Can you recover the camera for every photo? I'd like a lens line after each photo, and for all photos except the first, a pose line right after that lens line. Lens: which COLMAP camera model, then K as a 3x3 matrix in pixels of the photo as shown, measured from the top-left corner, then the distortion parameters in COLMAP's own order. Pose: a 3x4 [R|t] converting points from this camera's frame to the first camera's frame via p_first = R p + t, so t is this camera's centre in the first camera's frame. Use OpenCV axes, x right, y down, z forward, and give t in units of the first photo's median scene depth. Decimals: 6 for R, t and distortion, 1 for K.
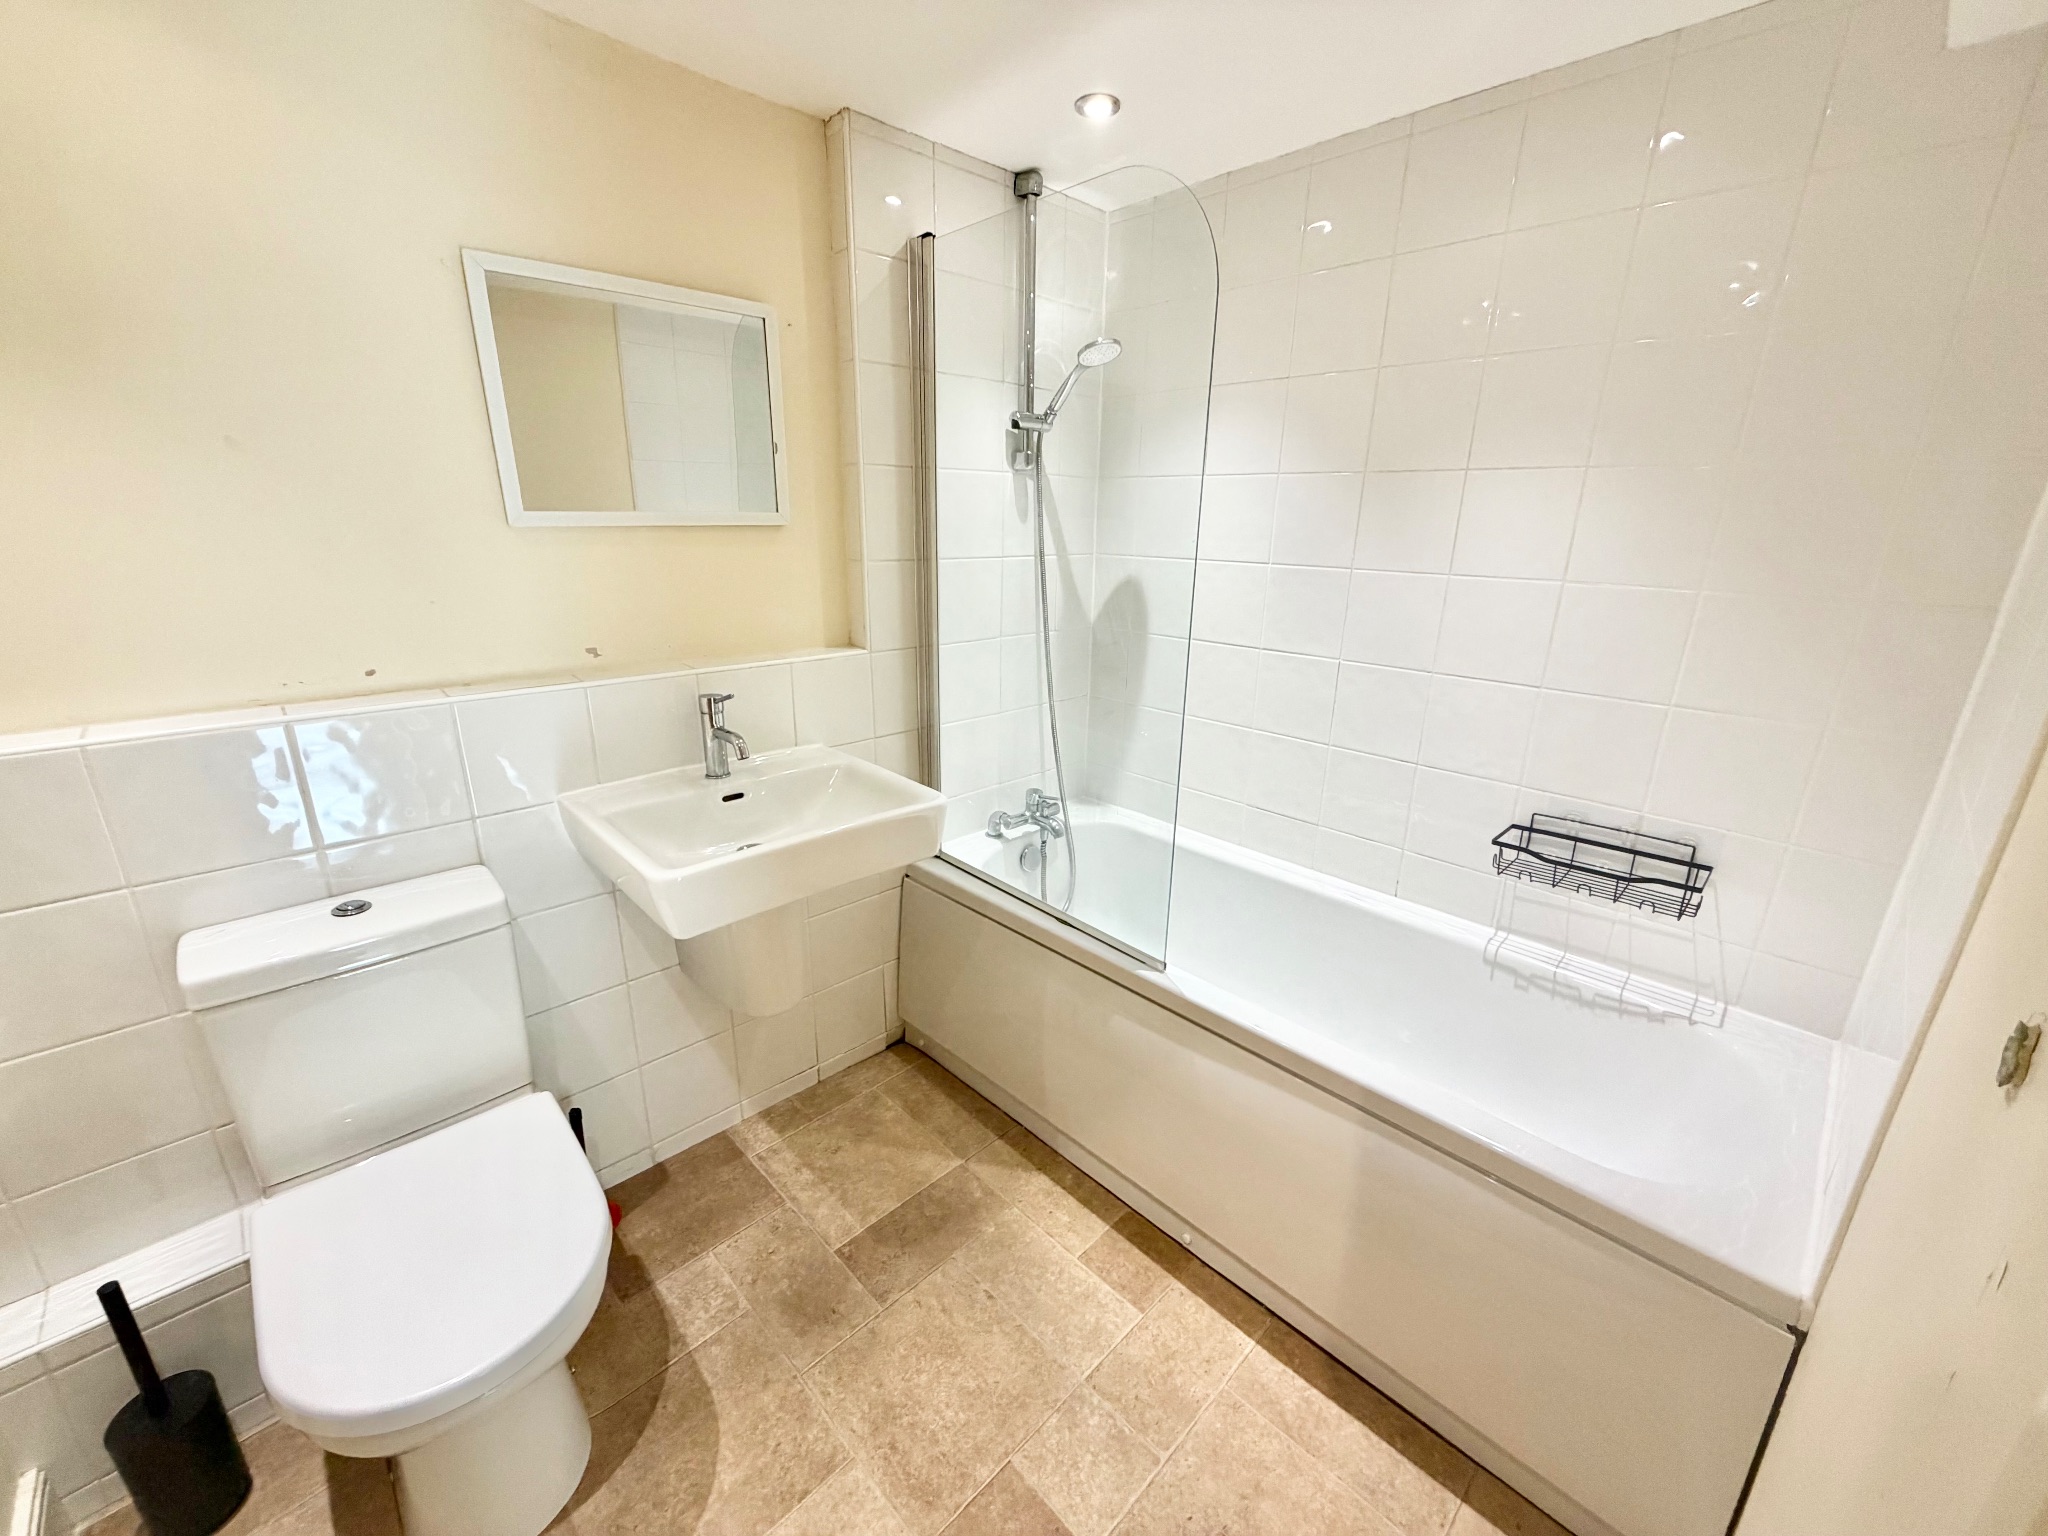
lens RADIAL K [[814.8, 0, 1019.4], [0, 814.8, 767.0], [0, 0, 1]] dist [0.000396, -0.000267]
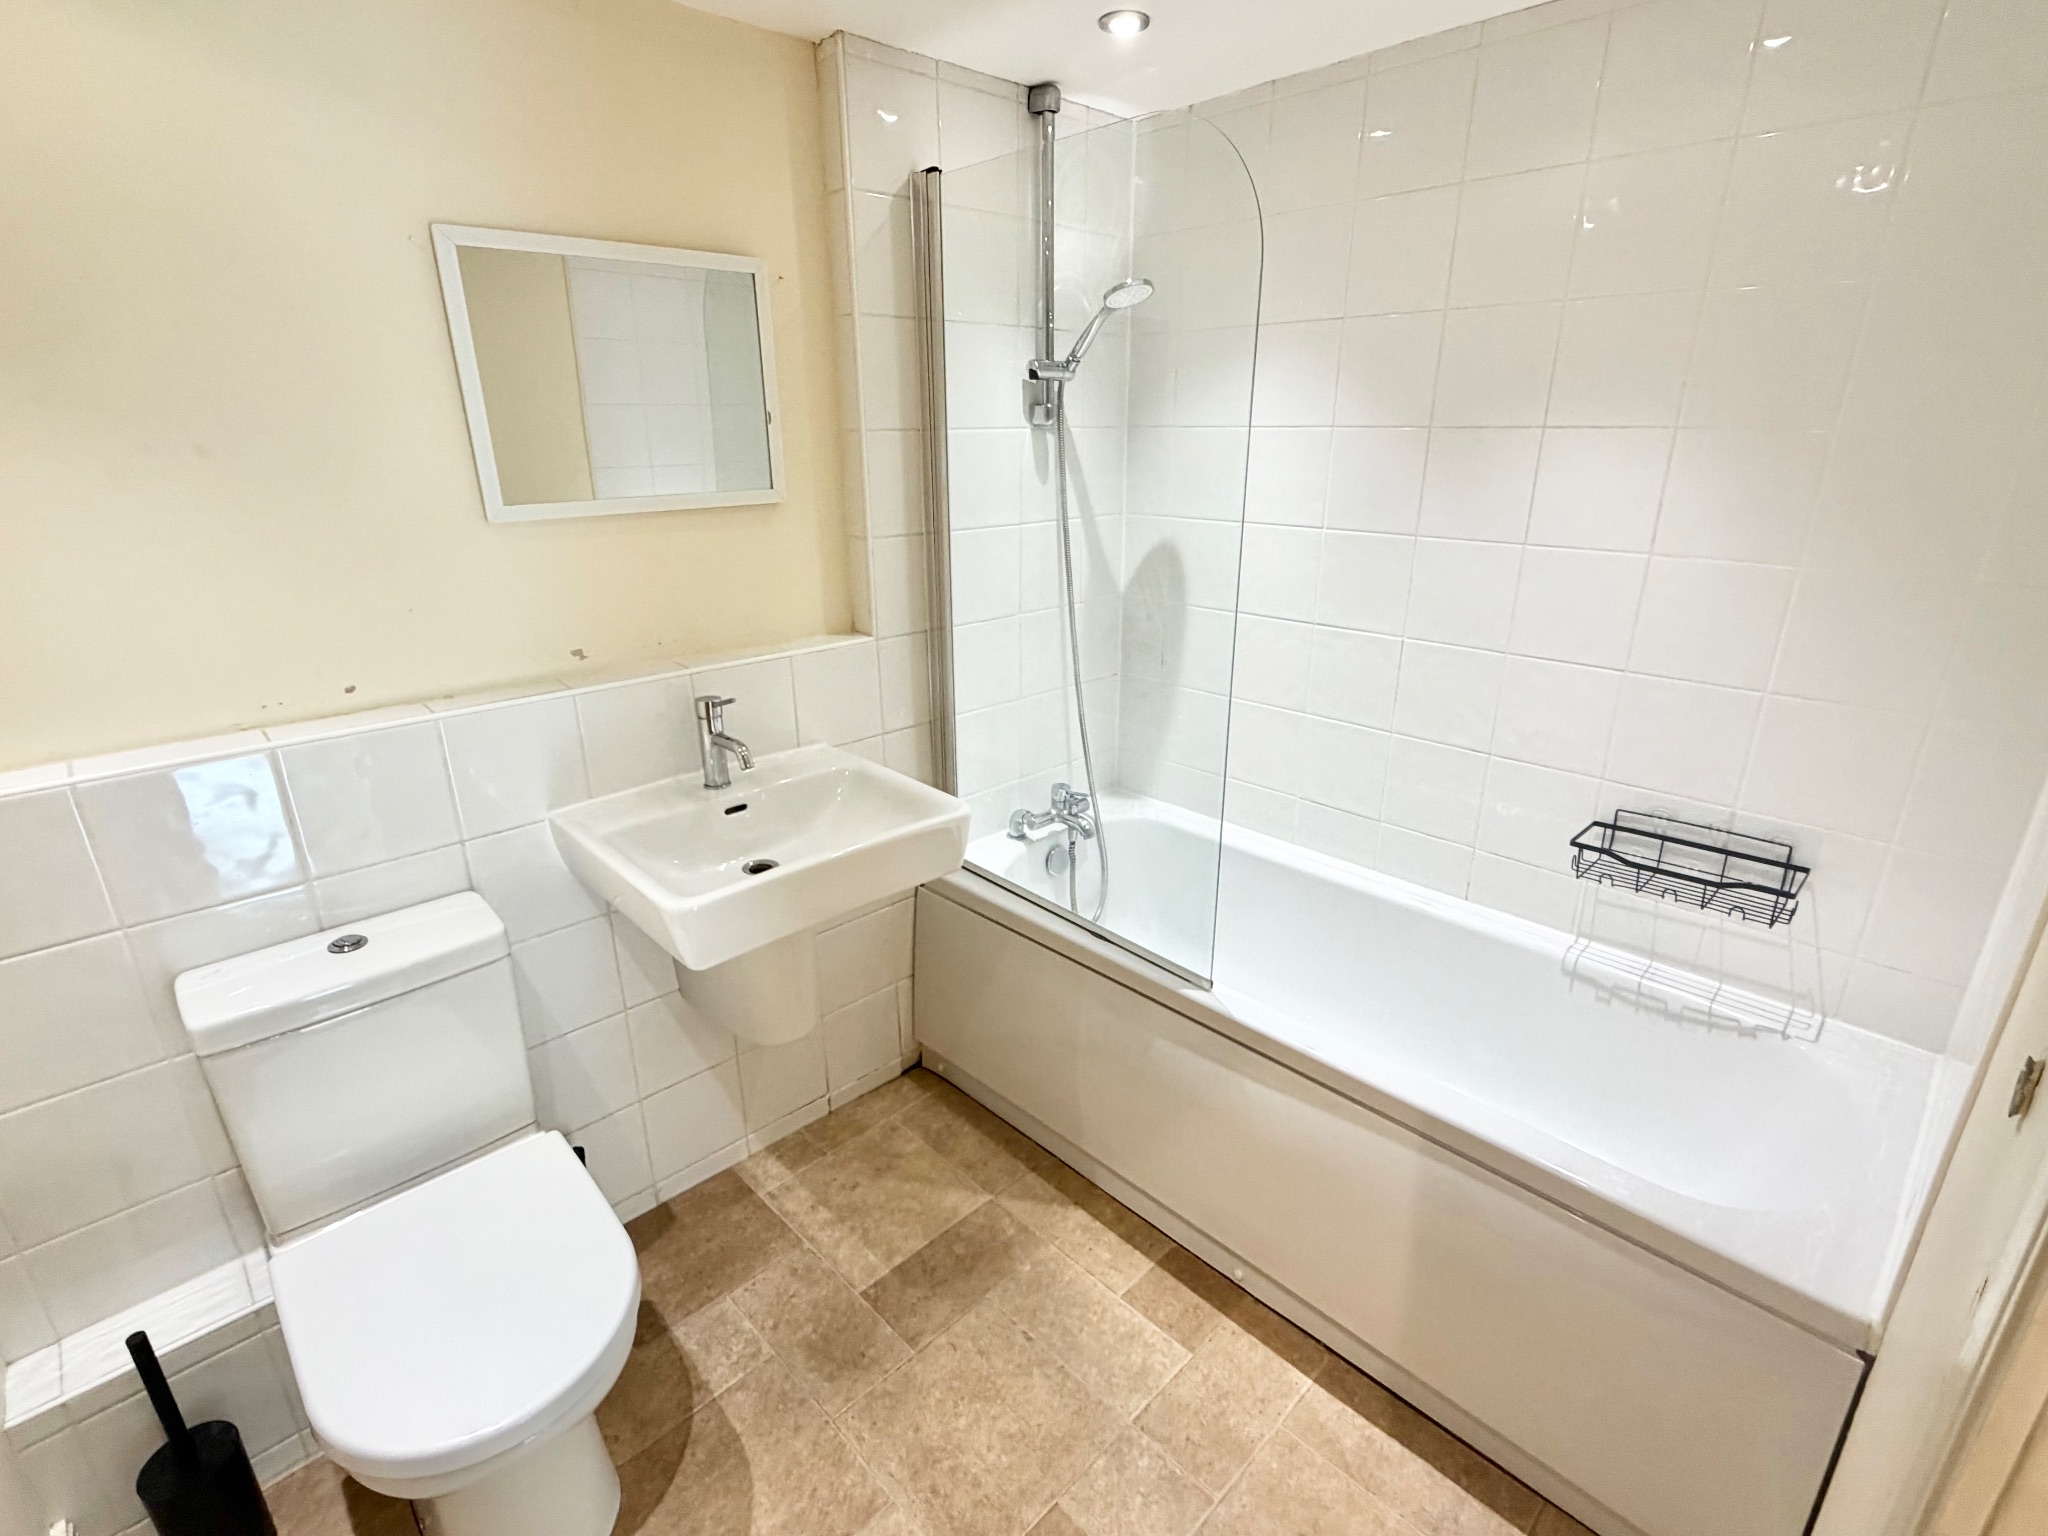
lens RADIAL K [[971.8, 0, 1021.9], [0, 971.8, 770.2], [0, 0, 1]] dist [-0.000282, -0.000182]
pose [[0.999778, -0.019085, -0.008921, -0.021369], [0.019429, 0.999000, 0.040267, -0.047235], [0.008144, -0.040431, 0.999149, -0.089444]]
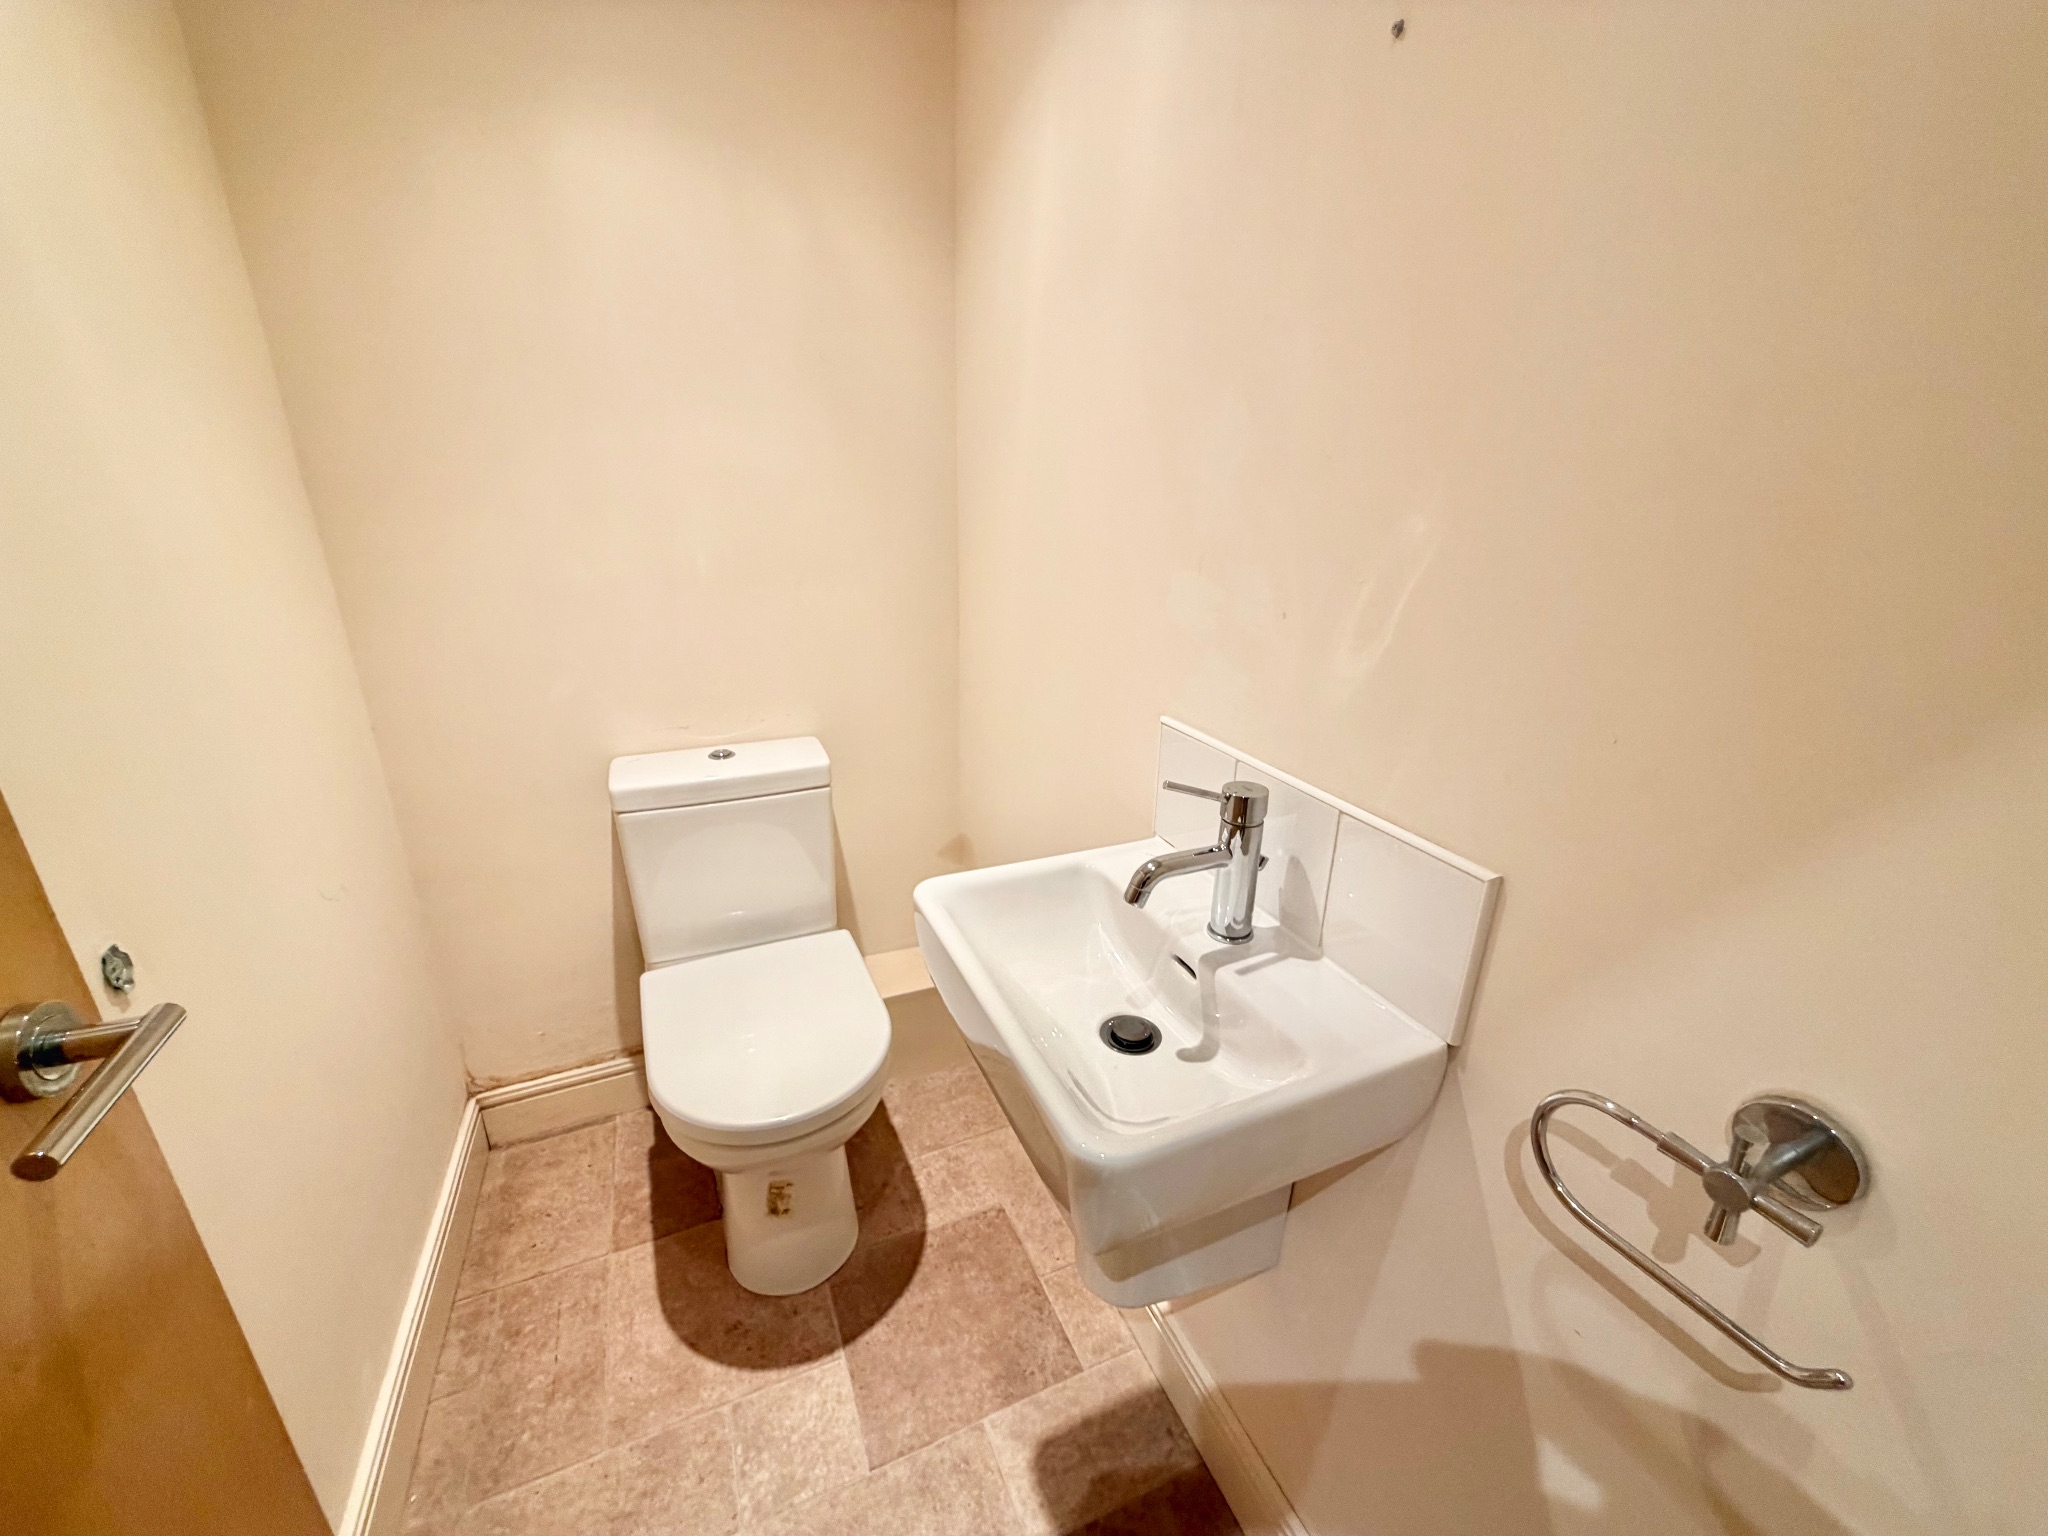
lens RADIAL K [[814.8, 0, 1019.4], [0, 814.8, 767.0], [0, 0, 1]] dist [0.000396, -0.000267]
pose [[-0.934977, -0.143476, 0.324397, -0.285489], [0.083033, 0.800604, 0.593412, -0.238982], [-0.344854, 0.581762, -0.736633, 0.954779]]
